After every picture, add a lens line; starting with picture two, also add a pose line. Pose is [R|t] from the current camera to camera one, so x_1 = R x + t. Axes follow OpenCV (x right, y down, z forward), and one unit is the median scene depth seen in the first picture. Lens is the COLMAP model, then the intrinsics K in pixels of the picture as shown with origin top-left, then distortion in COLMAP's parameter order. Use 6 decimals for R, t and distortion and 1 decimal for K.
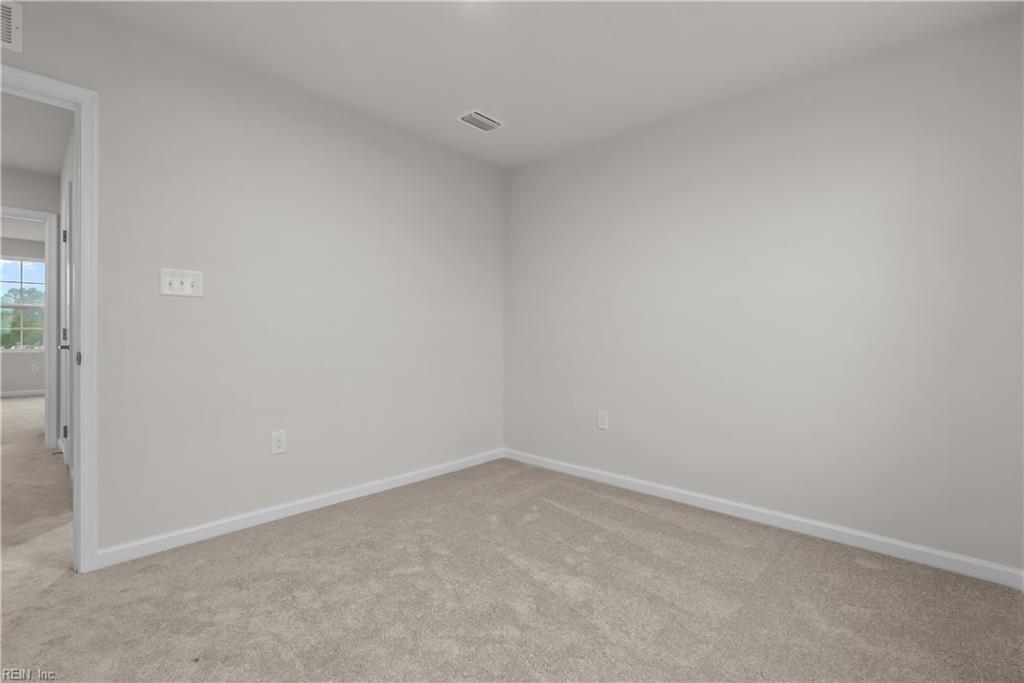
lens RADIAL K [[468.7, 0, 513.6], [0, 468.7, 336.9], [0, 0, 1]] dist [0.000692, -0.000125]
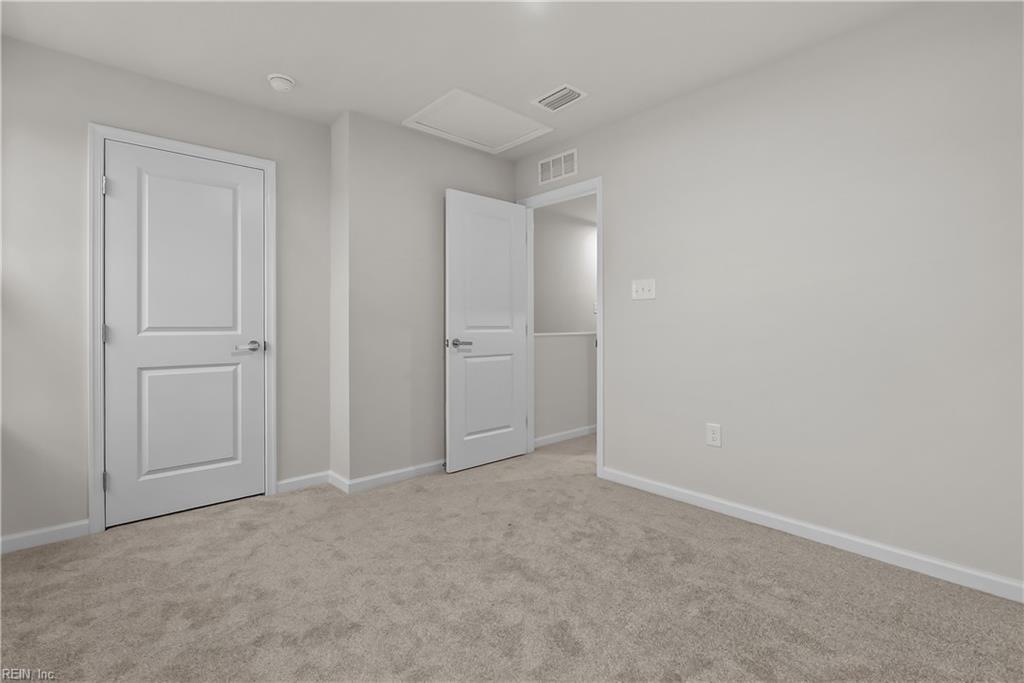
lens RADIAL K [[478.1, 0, 514.6], [0, 478.1, 313.8], [0, 0, 1]] dist [-0.000713, -0.000196]
pose [[-0.089868, -0.027762, -0.995567, 0.762606], [-0.010946, 0.999579, -0.026886, -0.006866], [0.995894, 0.008482, -0.090134, 0.870849]]
